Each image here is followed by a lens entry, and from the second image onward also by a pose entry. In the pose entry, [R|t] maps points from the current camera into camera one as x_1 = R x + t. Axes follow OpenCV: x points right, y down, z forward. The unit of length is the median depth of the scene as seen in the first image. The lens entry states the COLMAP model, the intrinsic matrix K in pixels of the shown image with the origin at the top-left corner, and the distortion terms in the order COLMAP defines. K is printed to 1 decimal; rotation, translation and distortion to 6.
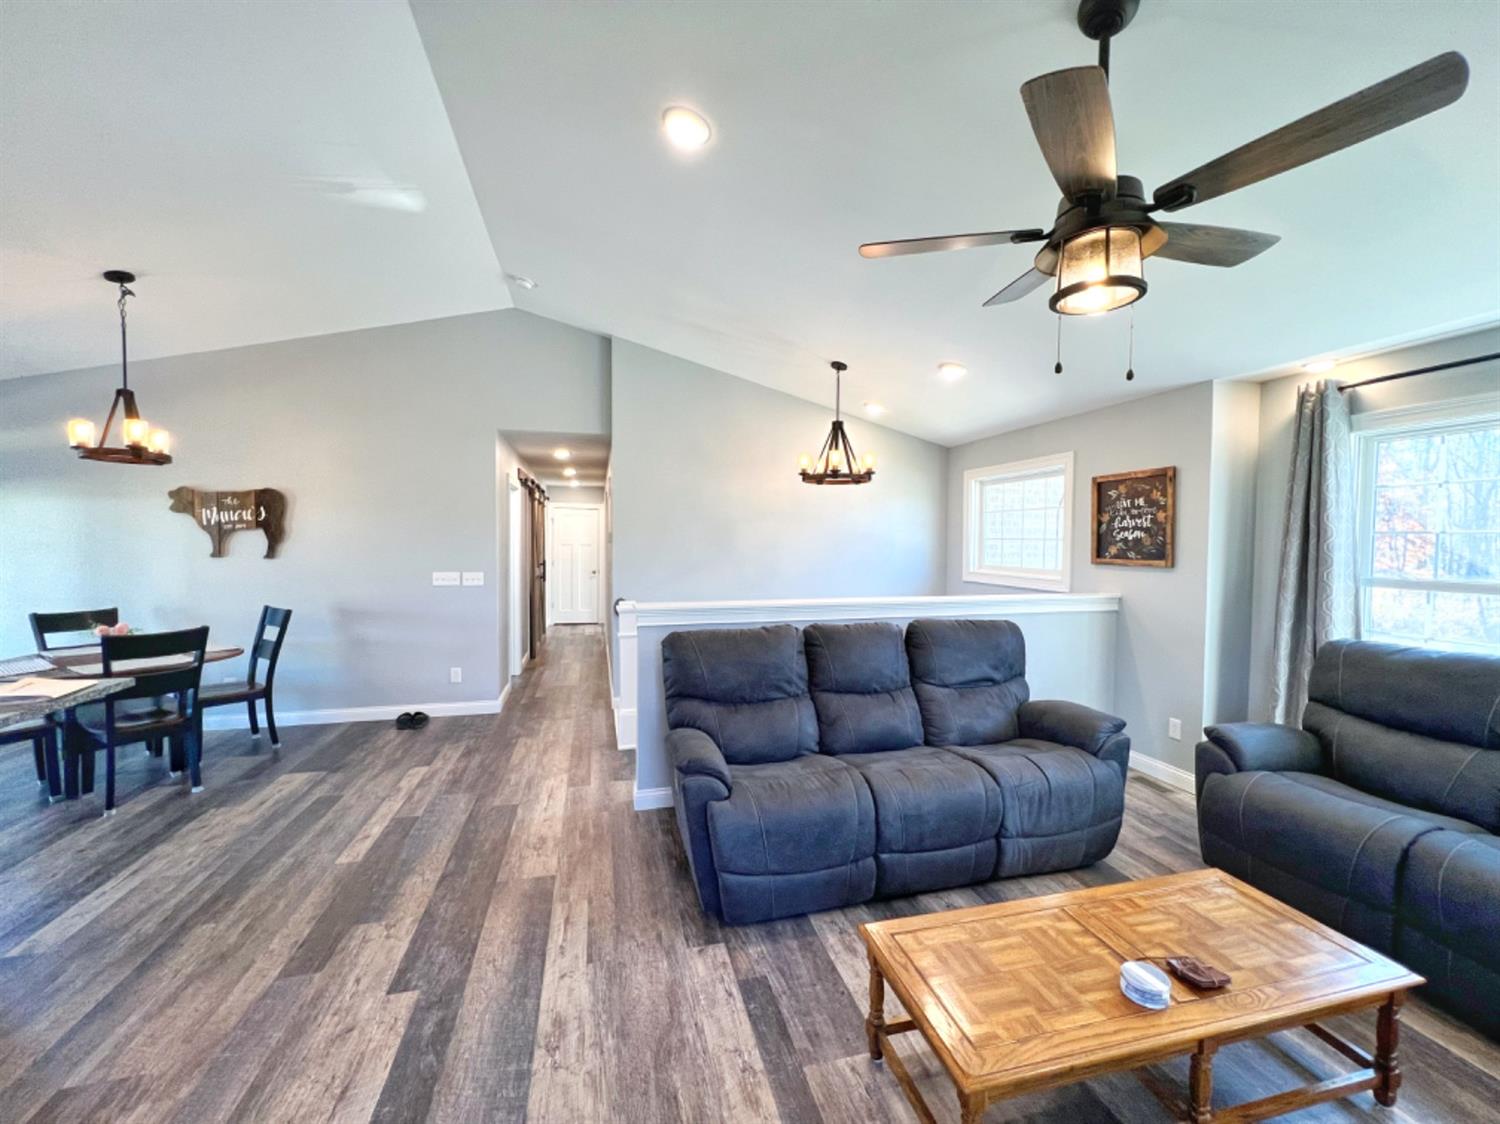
lens RADIAL K [[600.7, 0, 750.1], [0, 600.7, 562.4], [0, 0, 1]] dist [-0.000625, 0.000497]
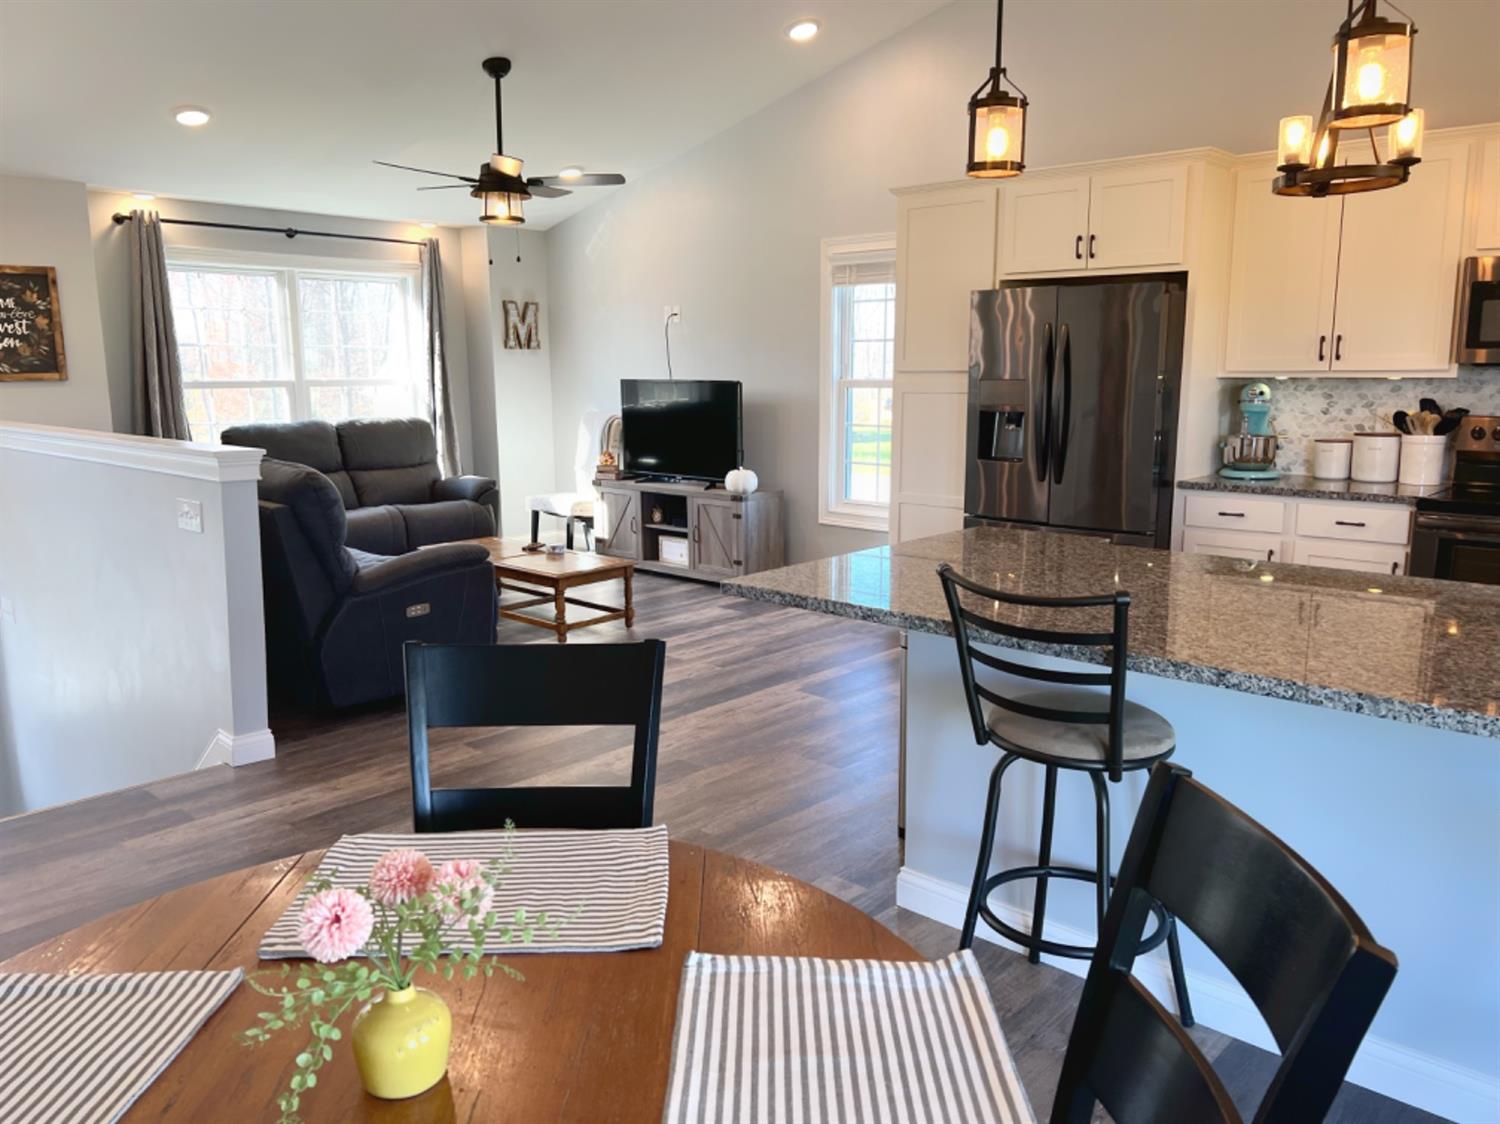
lens RADIAL K [[1126.7, 0, 745.4], [0, 1126.7, 562.9], [0, 0, 1]] dist [0.060227, -0.069280]
pose [[-0.537259, -0.150513, 0.829879, -1.521491], [0.033787, 0.979317, 0.199490, -0.034877], [-0.842740, 0.135217, -0.521061, 1.210239]]
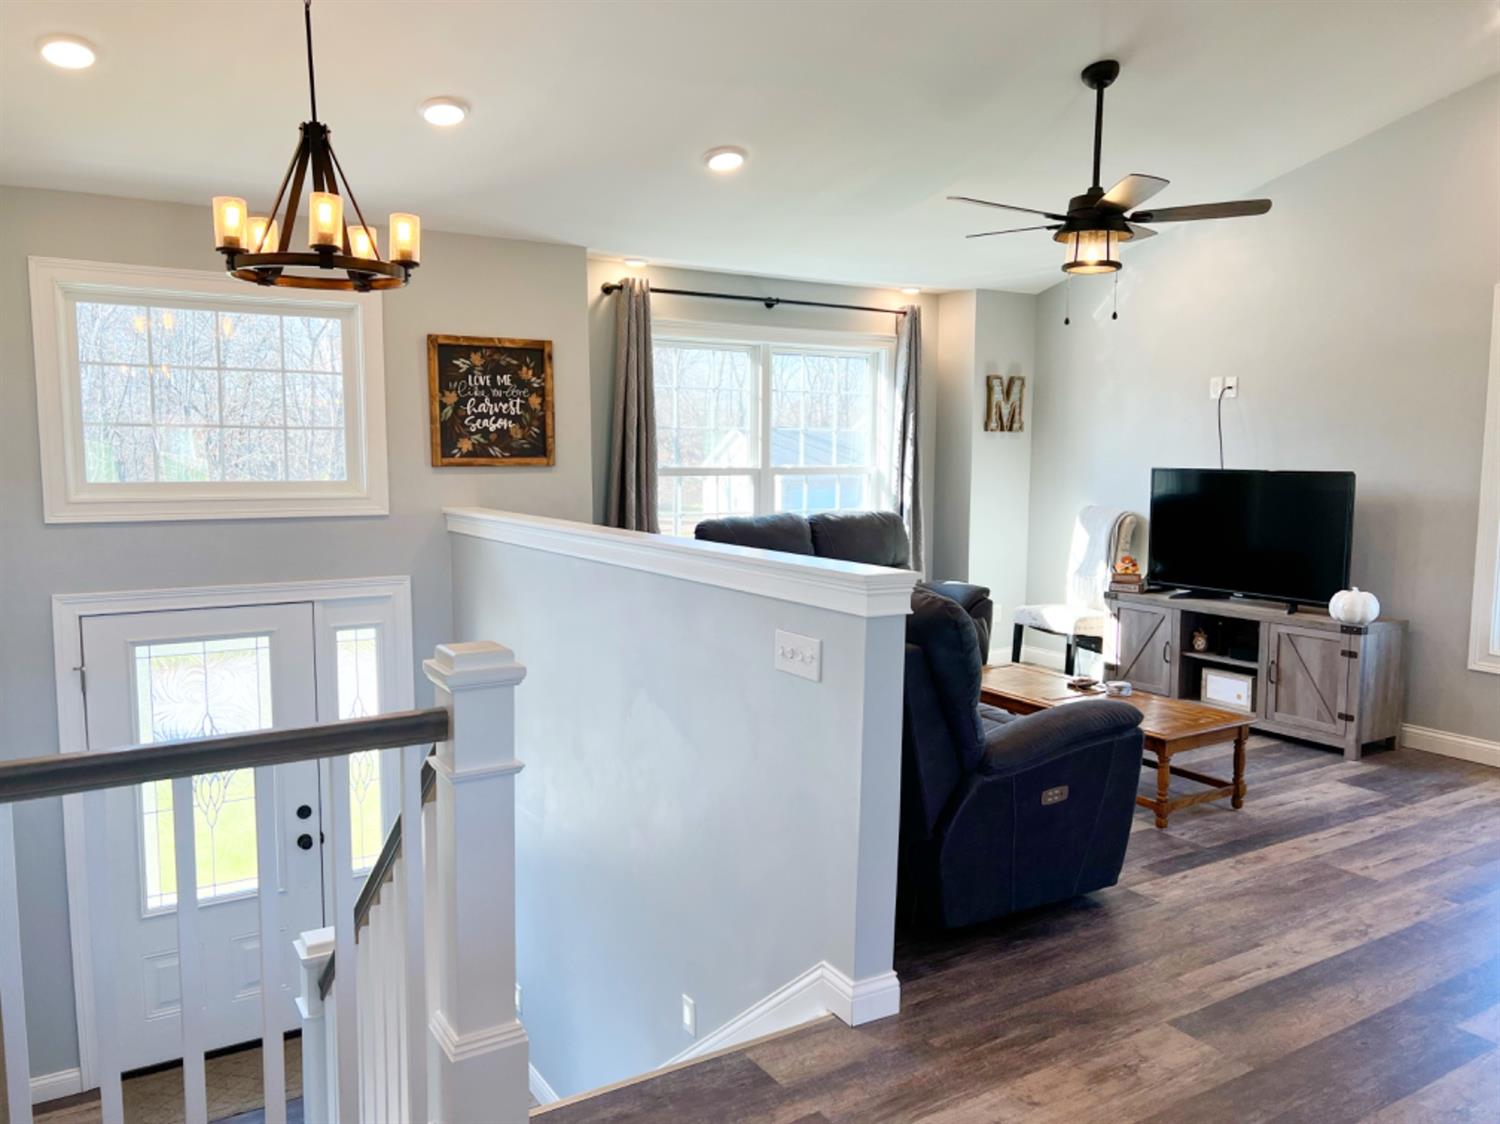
lens RADIAL K [[1126.7, 0, 740.9], [0, 1126.7, 570.3], [0, 0, 1]] dist [0.060227, -0.069280]
pose [[-0.299507, -0.110911, 0.947626, -0.967430], [0.030861, 0.991574, 0.125808, -0.040656], [-0.953595, 0.066925, -0.293561, 1.375332]]
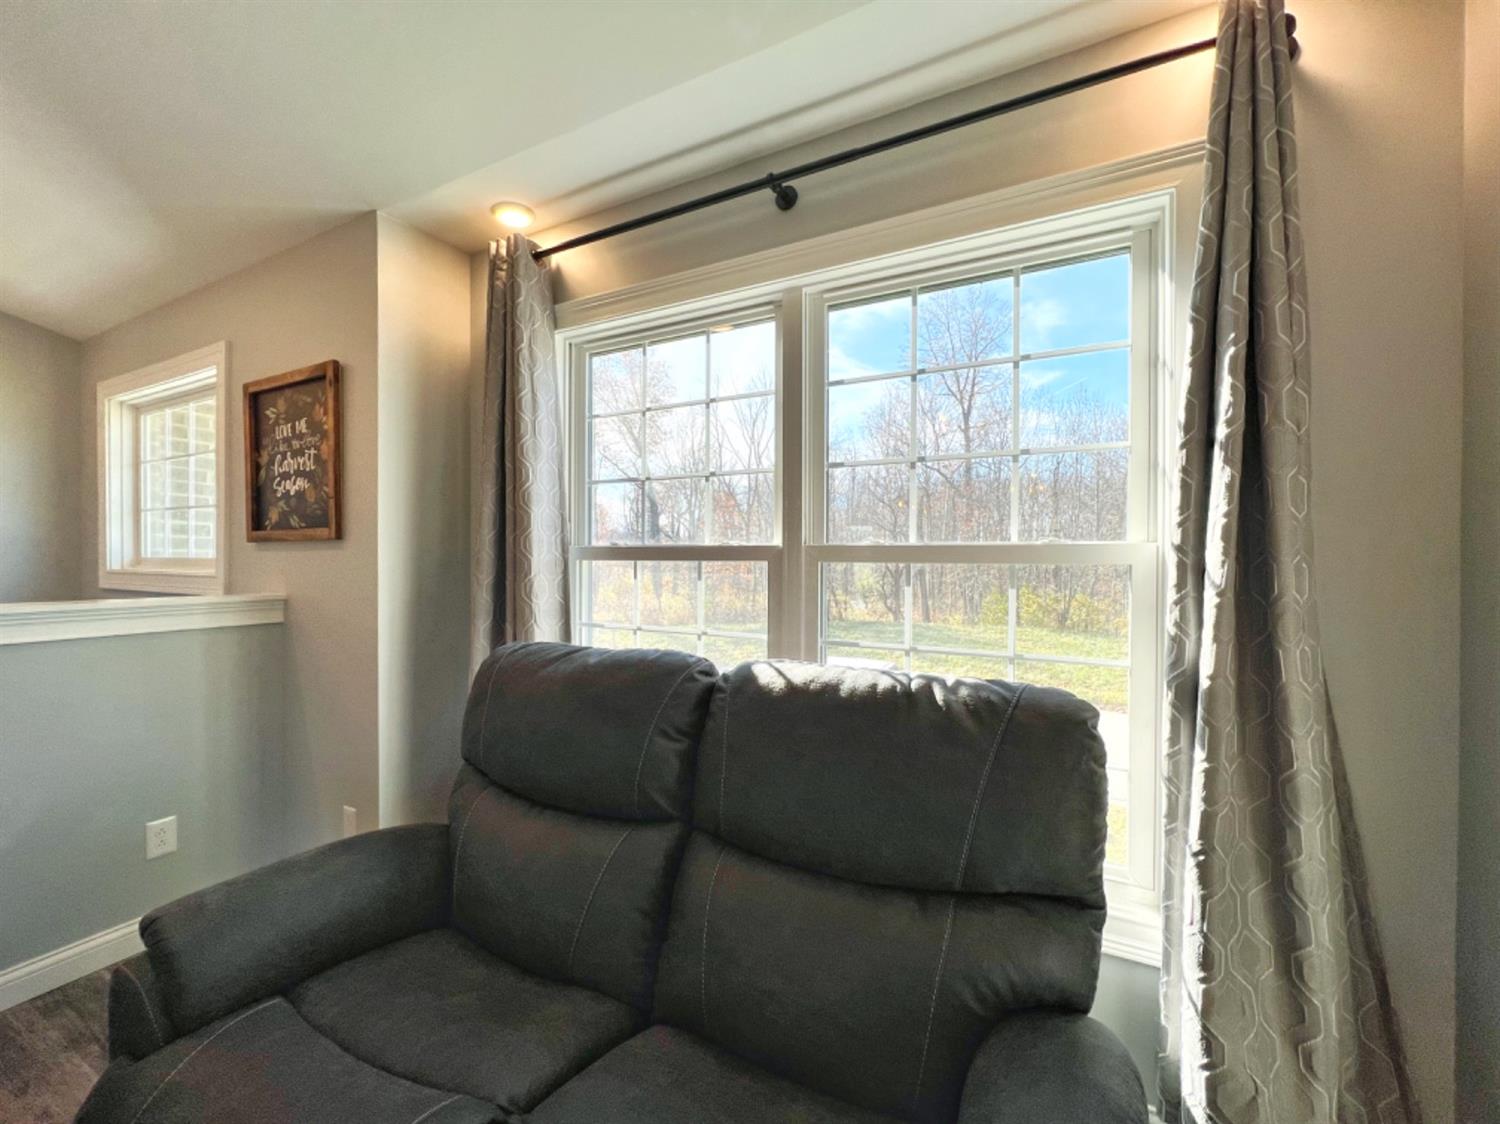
lens RADIAL K [[600.7, 0, 748.2], [0, 600.7, 562.4], [0, 0, 1]] dist [-0.000625, 0.000497]
pose [[0.670037, -0.007590, 0.742289, 0.611161], [0.028127, 0.999489, -0.015170, 0.056253], [-0.741794, 0.031043, 0.669909, 0.377947]]
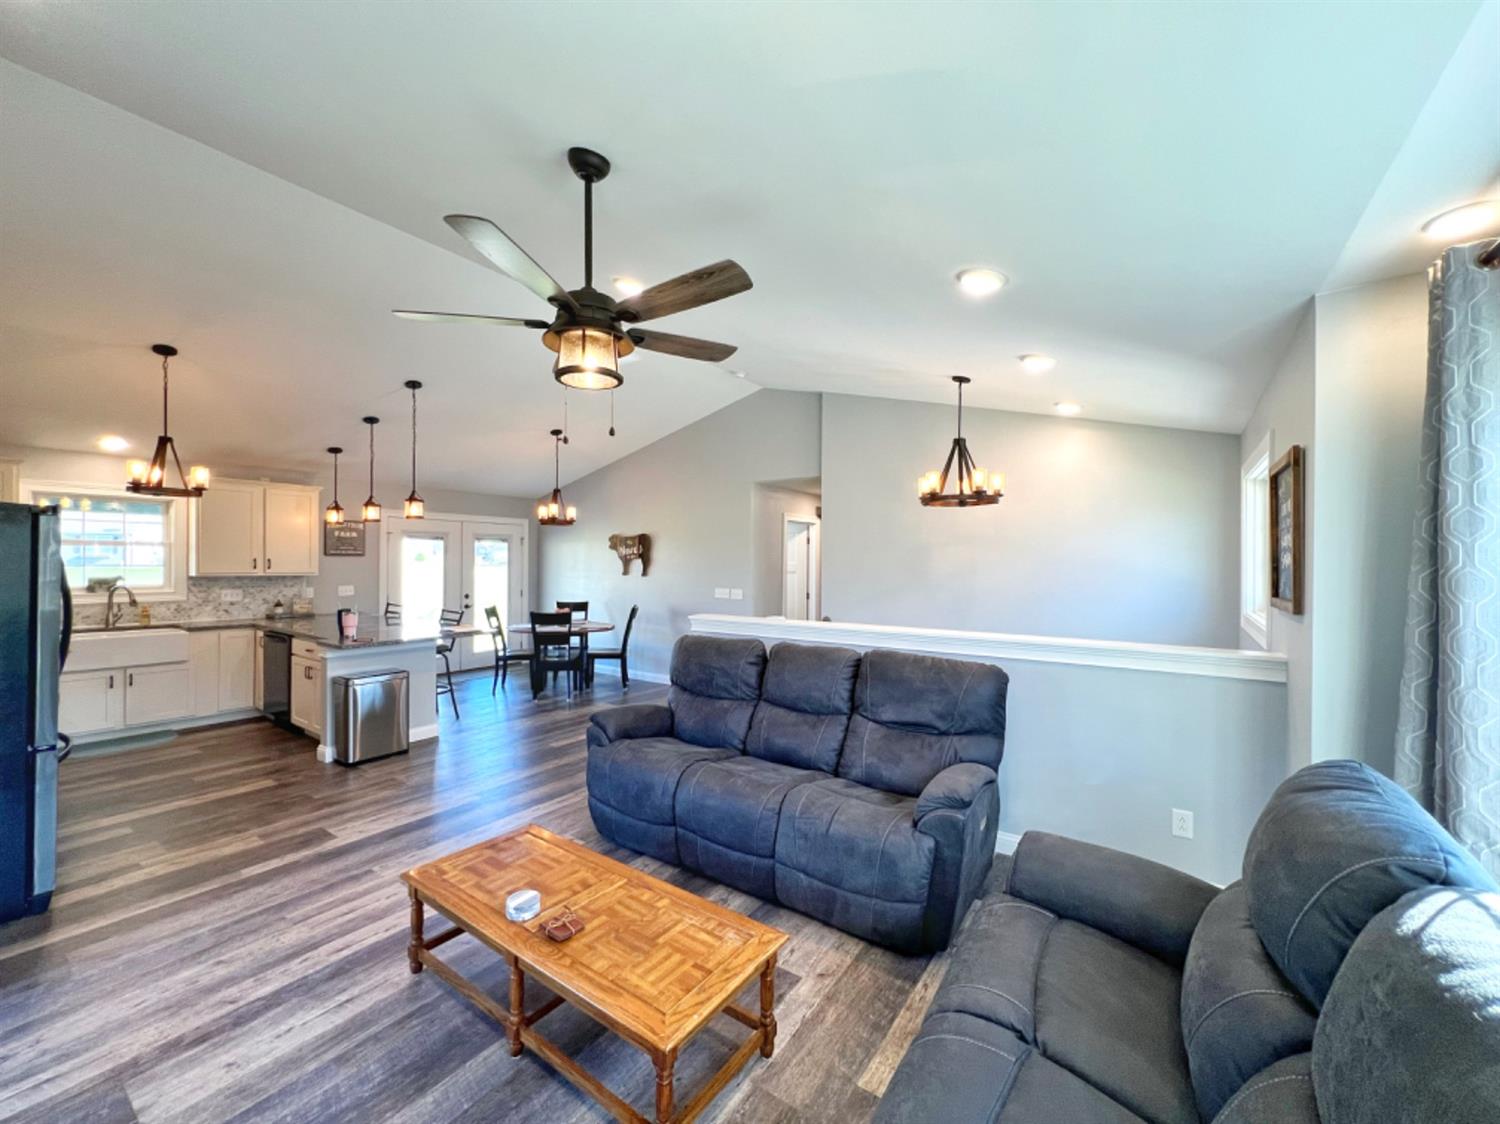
lens RADIAL K [[600.7, 0, 748.9], [0, 600.7, 562.6], [0, 0, 1]] dist [-0.000625, 0.000497]
pose [[0.648444, -0.000684, -0.761262, 0.905883], [-0.031687, 0.999109, -0.027889, -0.010193], [0.760603, 0.042207, 0.647844, 0.226601]]
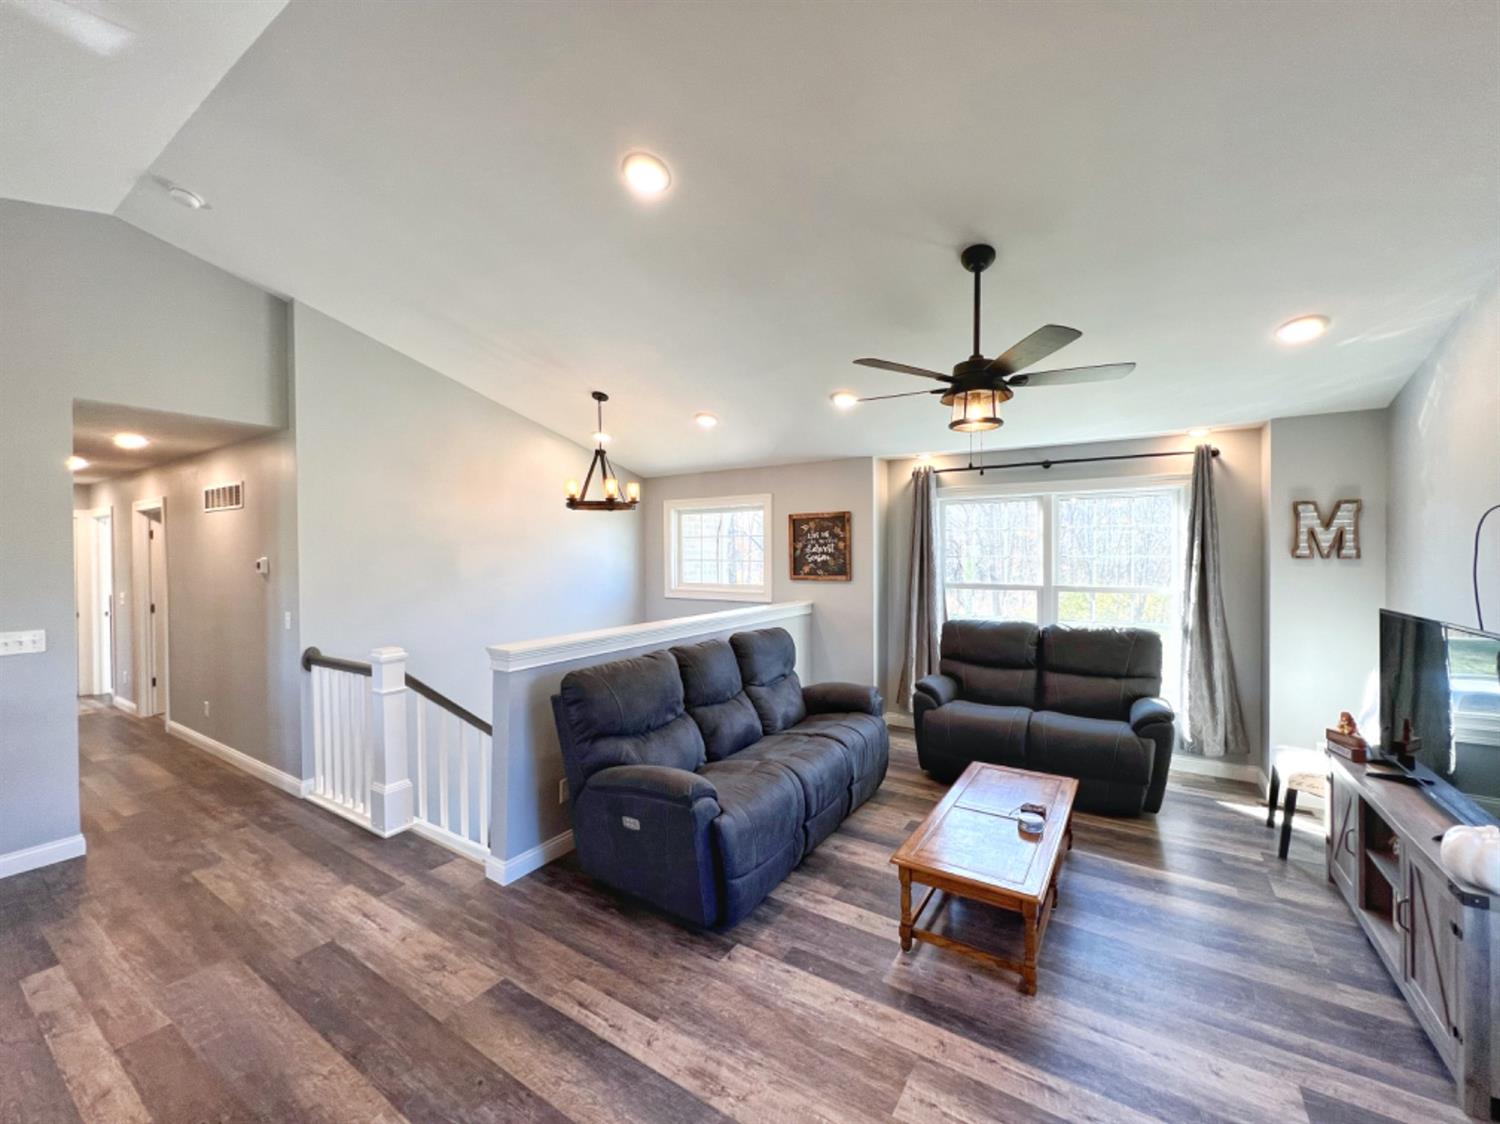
lens RADIAL K [[600.7, 0, 749.5], [0, 600.7, 562.3], [0, 0, 1]] dist [-0.000625, 0.000497]
pose [[0.733456, -0.018278, 0.679491, -0.521527], [0.034062, 0.999371, -0.009884, -0.033732], [-0.678883, 0.030394, 0.733617, 0.111201]]
